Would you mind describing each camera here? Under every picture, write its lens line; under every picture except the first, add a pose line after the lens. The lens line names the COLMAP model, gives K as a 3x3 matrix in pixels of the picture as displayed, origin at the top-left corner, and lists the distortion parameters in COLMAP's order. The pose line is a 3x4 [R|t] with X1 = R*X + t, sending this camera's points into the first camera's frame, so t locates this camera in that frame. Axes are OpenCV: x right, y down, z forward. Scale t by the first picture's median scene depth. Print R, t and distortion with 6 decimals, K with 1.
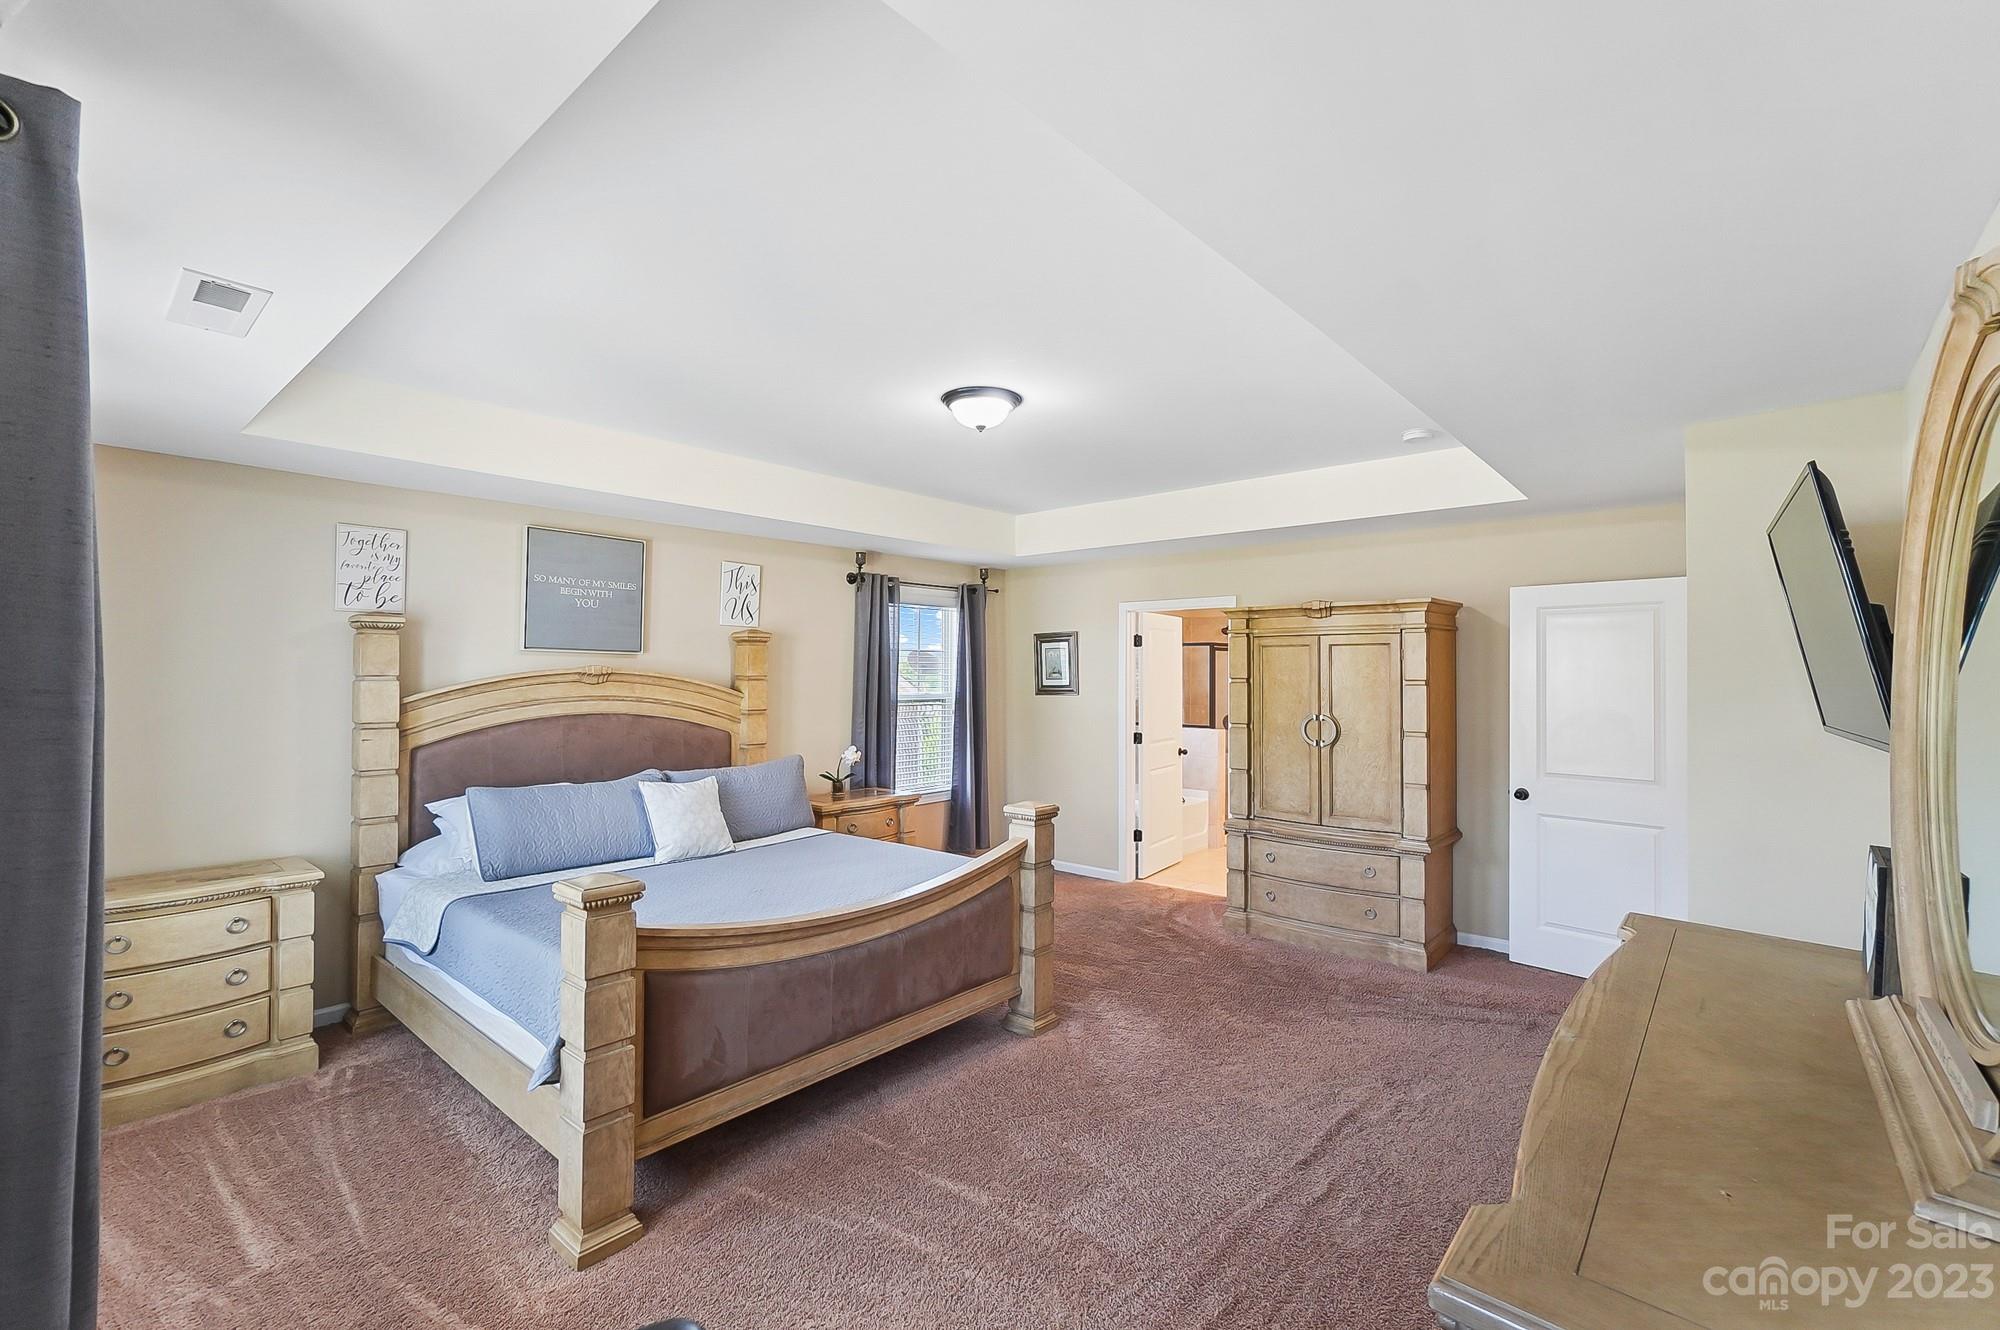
lens RADIAL K [[861.2, 0, 989.5], [0, 861.2, 661.4], [0, 0, 1]] dist [-0.022581, -0.000202]
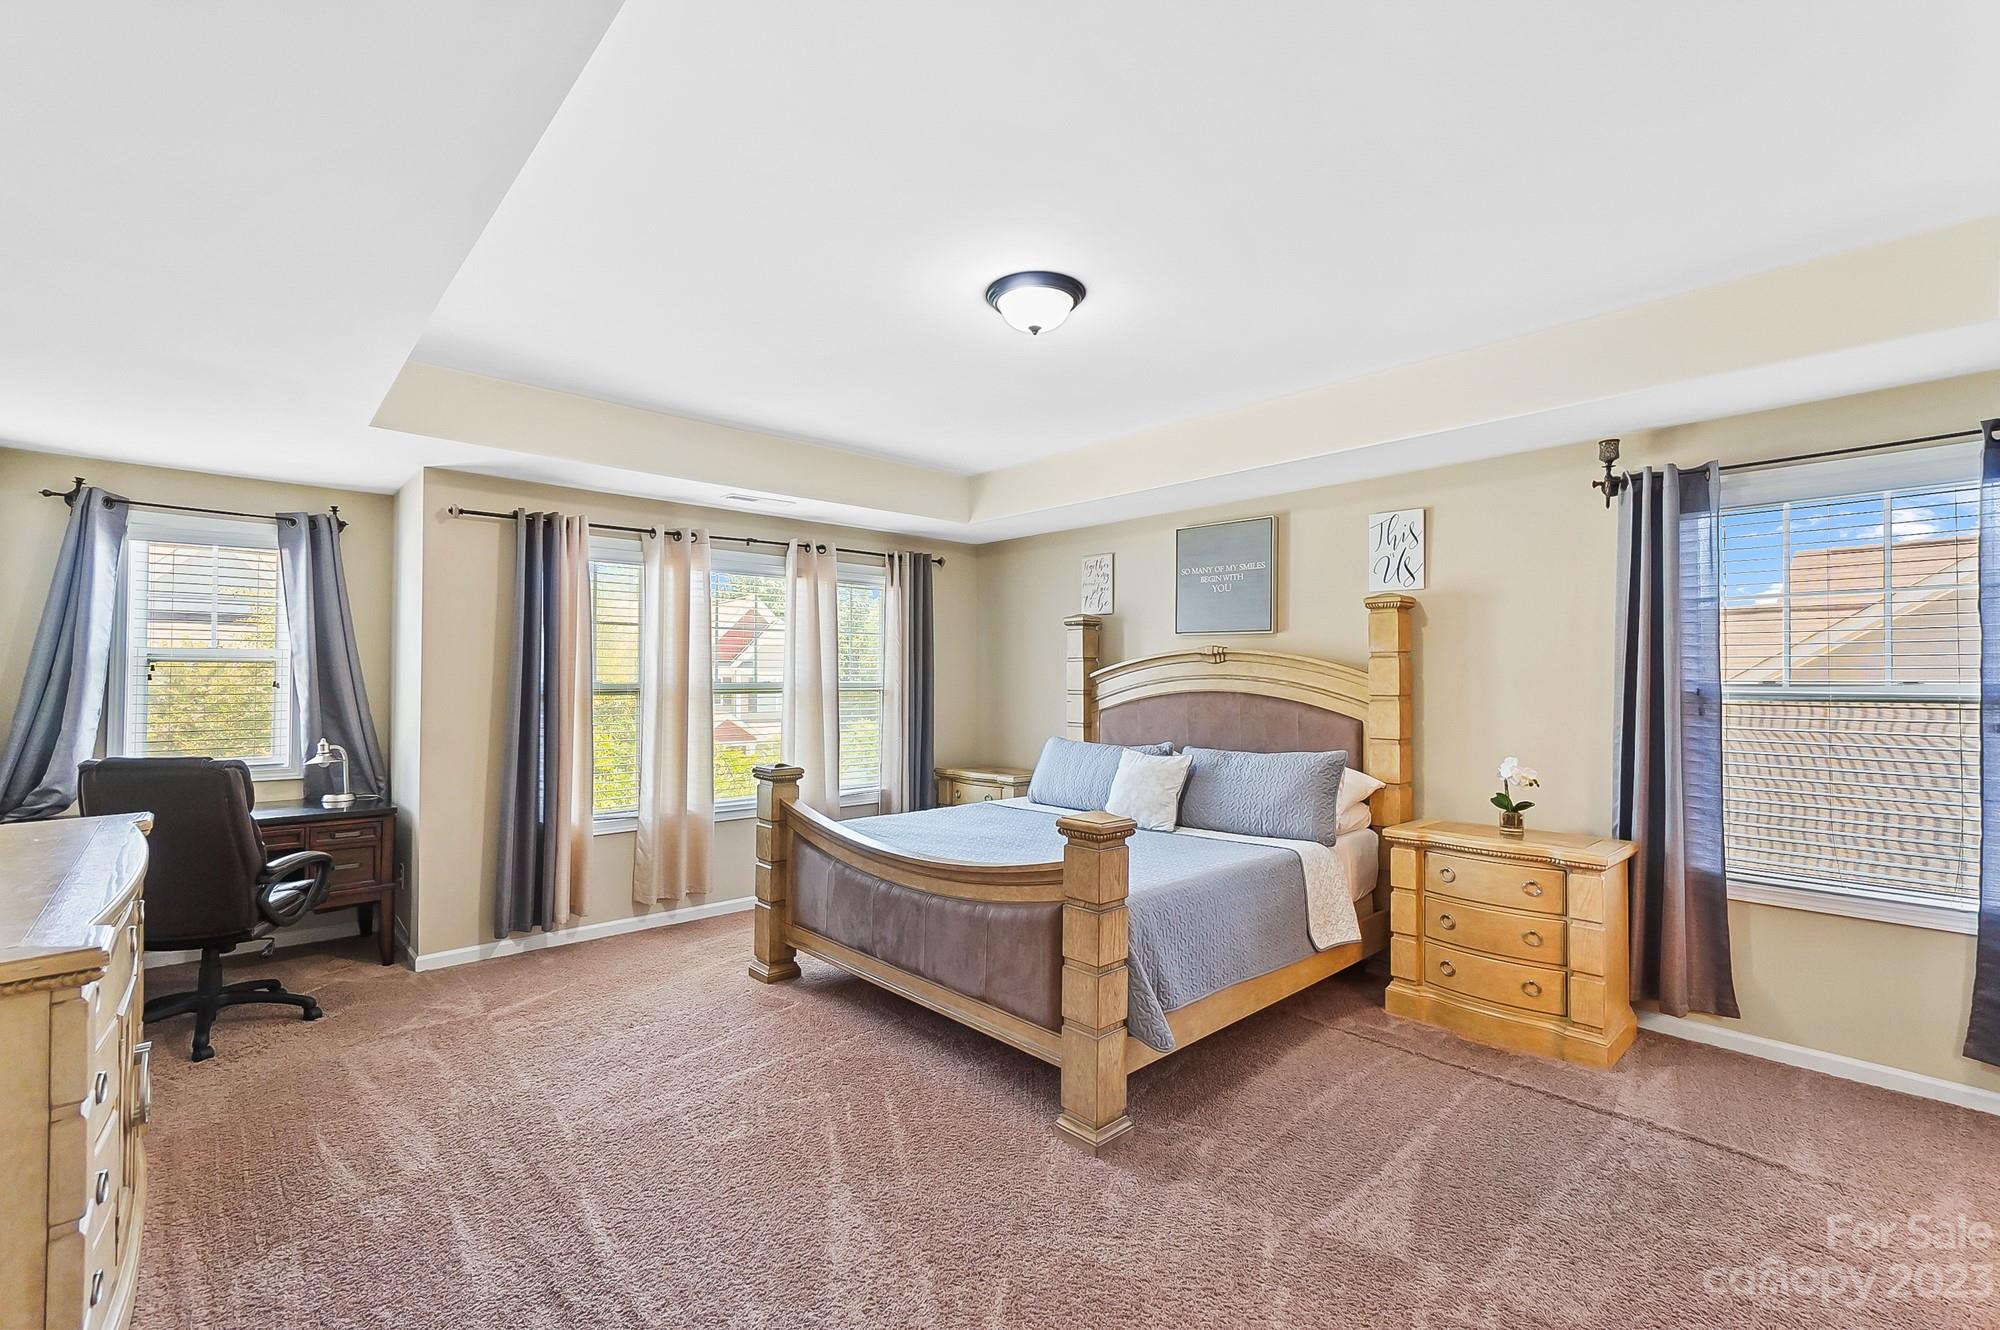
lens RADIAL K [[861.2, 0, 989.0], [0, 861.2, 669.1], [0, 0, 1]] dist [-0.022581, -0.000202]
pose [[-0.107061, -0.008601, -0.994215, 0.612501], [0.014066, 0.999849, -0.010165, 0.038993], [0.994153, -0.015073, -0.106924, 0.805332]]
